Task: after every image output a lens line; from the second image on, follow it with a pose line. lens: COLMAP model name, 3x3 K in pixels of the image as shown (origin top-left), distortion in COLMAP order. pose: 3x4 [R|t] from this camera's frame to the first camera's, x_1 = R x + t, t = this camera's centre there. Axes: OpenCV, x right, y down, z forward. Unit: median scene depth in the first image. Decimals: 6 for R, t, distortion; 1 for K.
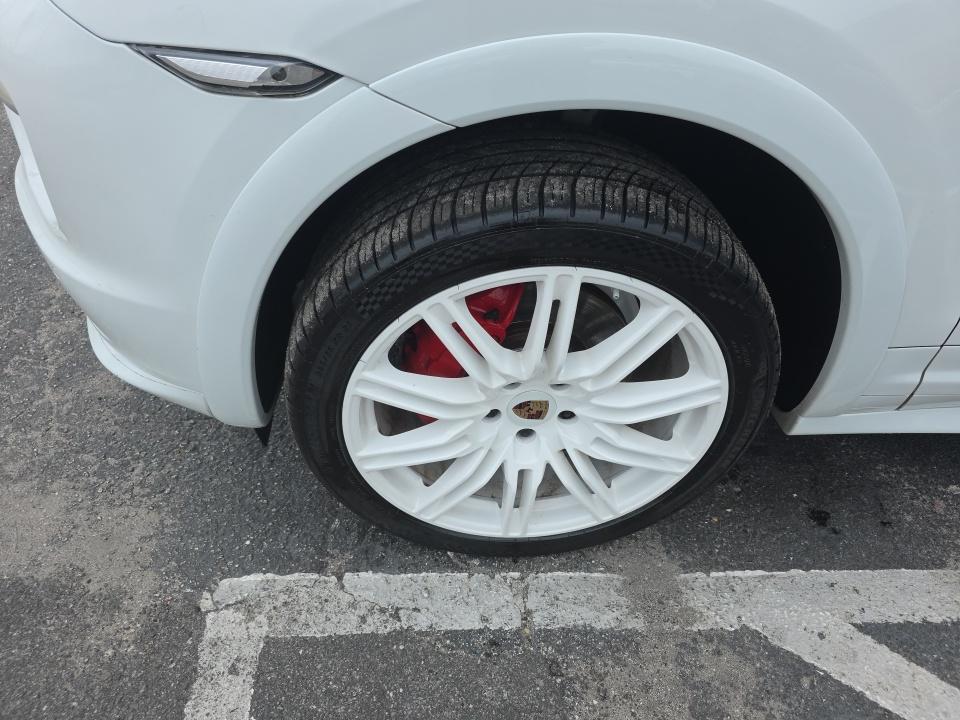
lens RADIAL K [[653.4, 0, 476.0], [0, 653.4, 361.6], [0, 0, 1]] dist [0.042352, -0.032534]
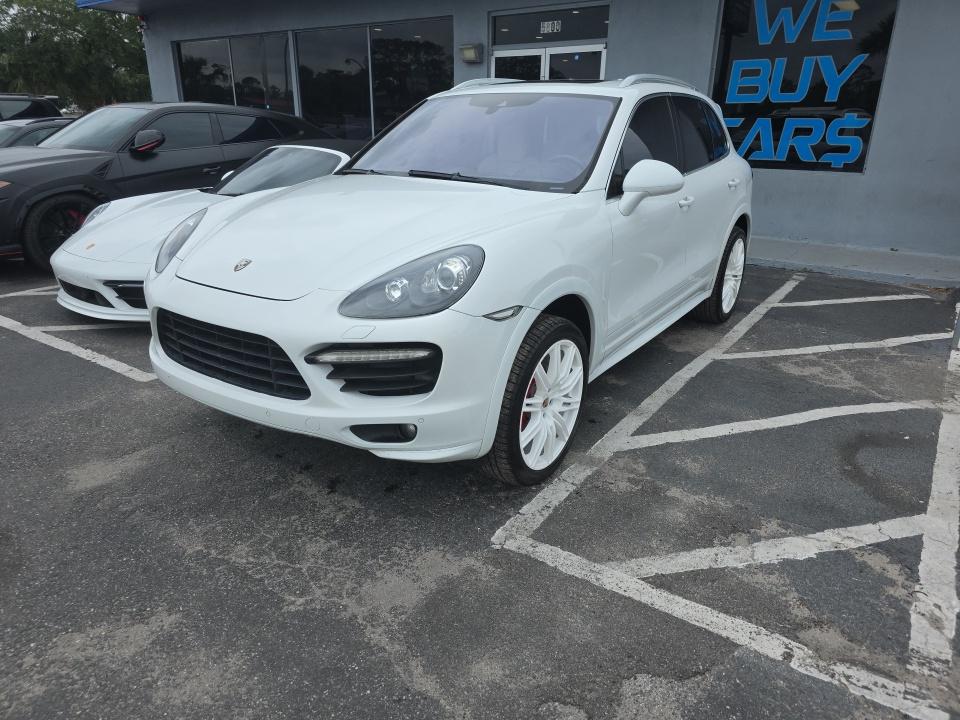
lens RADIAL K [[653.4, 0, 486.1], [0, 653.4, 358.7], [0, 0, 1]] dist [0.042352, -0.032534]
pose [[0.596986, -0.324095, 0.733873, -1.627907], [0.536349, 0.841514, -0.064674, -0.033199], [-0.596605, 0.432222, 0.676201, -0.637936]]
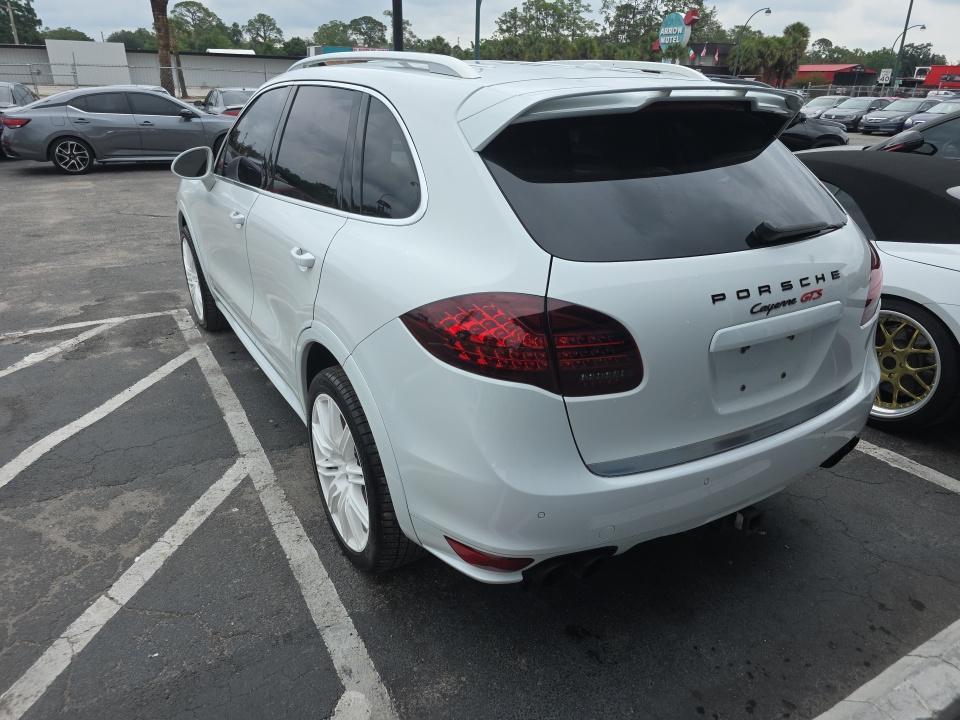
lens RADIAL K [[653.4, 0, 479.5], [0, 653.4, 365.3], [0, 0, 1]] dist [0.042352, -0.032534]
pose [[0.472564, 0.299008, -0.829022, 3.977060], [-0.558052, 0.829591, -0.018892, -0.343001], [0.682100, 0.471565, 0.558897, 0.050460]]
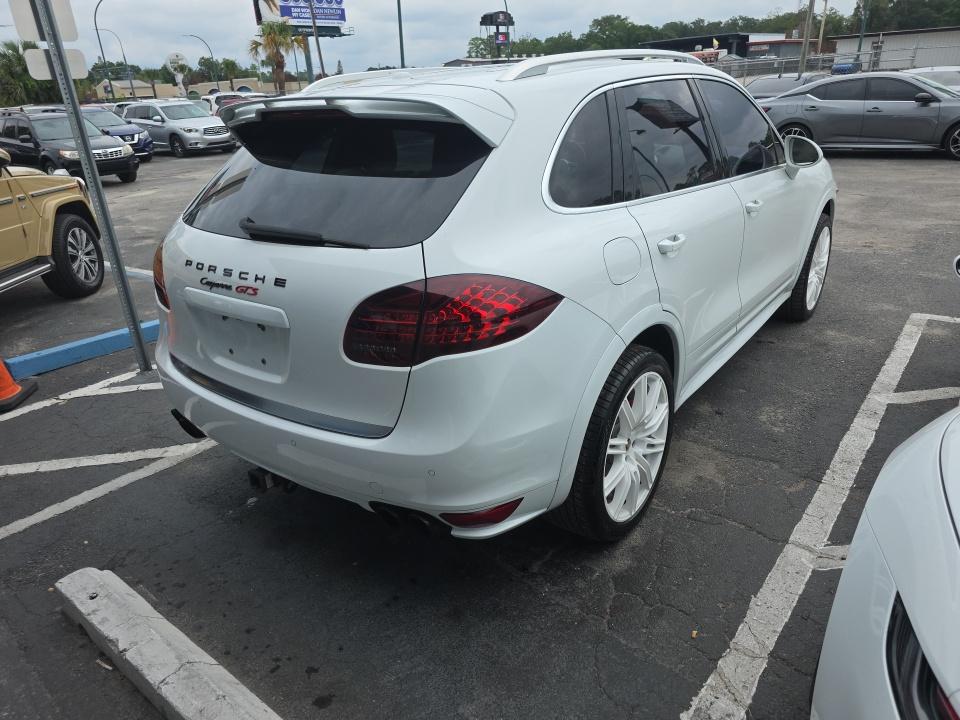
lens RADIAL K [[653.4, 0, 469.9], [0, 653.4, 359.5], [0, 0, 1]] dist [0.042352, -0.032534]
pose [[-0.649183, 0.269407, -0.711323, 3.895549], [-0.477011, 0.584228, 0.656611, -2.076149], [0.592470, 0.765570, -0.250761, 2.099342]]
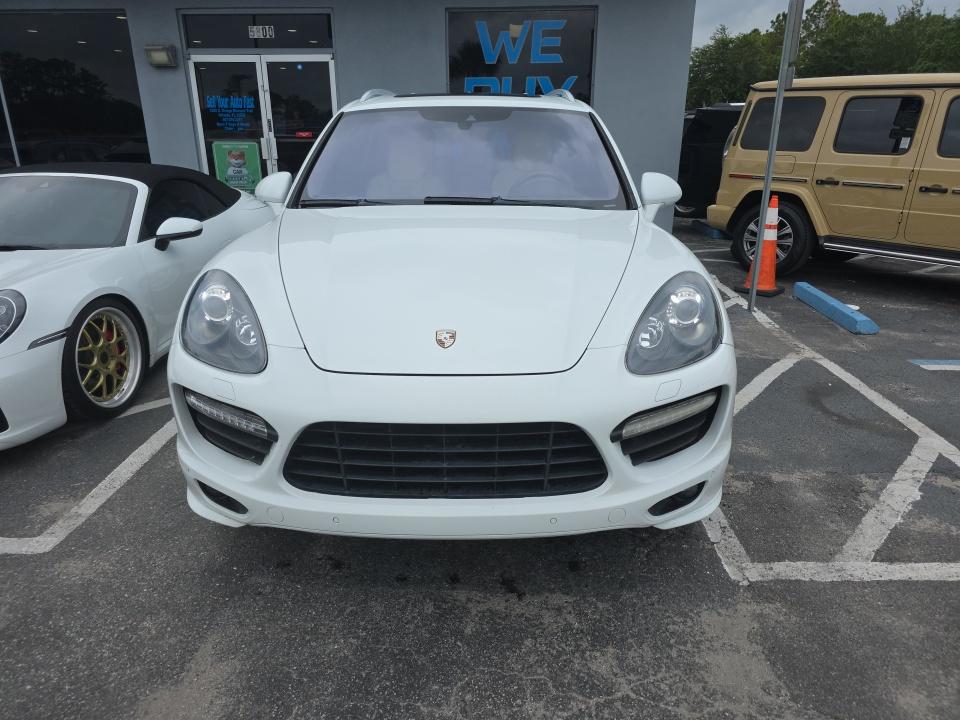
lens RADIAL K [[653.4, 0, 481.1], [0, 653.4, 359.6], [0, 0, 1]] dist [0.042352, -0.032534]
pose [[0.059912, -0.380644, 0.922779, -1.875789], [0.647520, 0.718371, 0.254286, -1.069639], [-0.759690, 0.582282, 0.289514, 0.557730]]
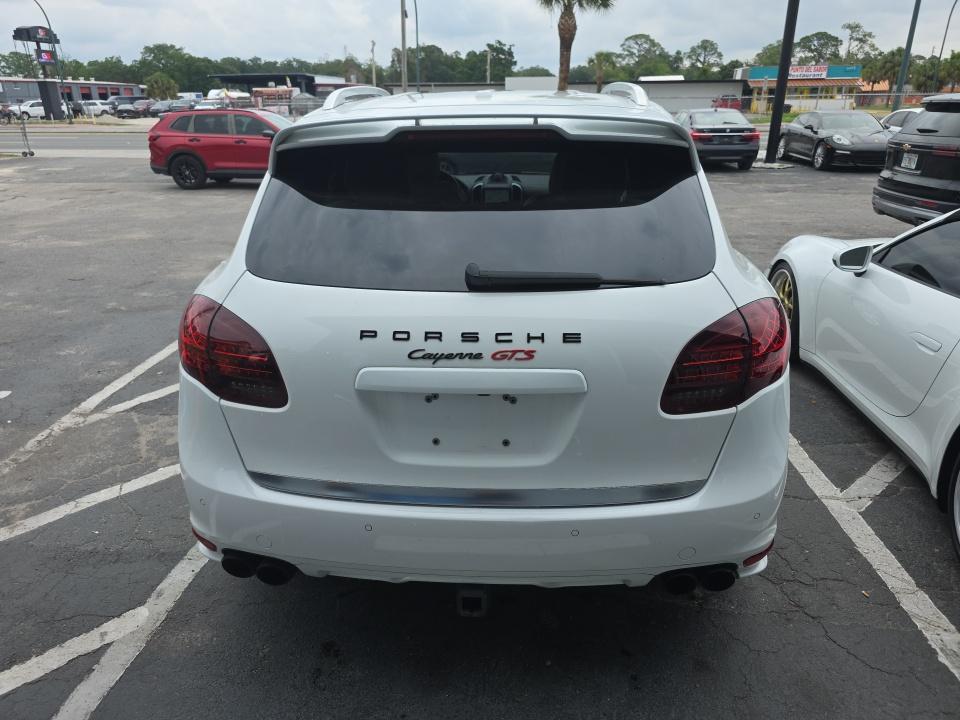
lens RADIAL K [[653.4, 0, 471.9], [0, 653.4, 354.1], [0, 0, 1]] dist [0.042352, -0.032534]
pose [[-0.113244, 0.296145, -0.948406, 4.238383], [-0.636290, 0.711507, 0.298148, -1.208839], [0.763093, 0.637225, 0.107861, 1.079401]]
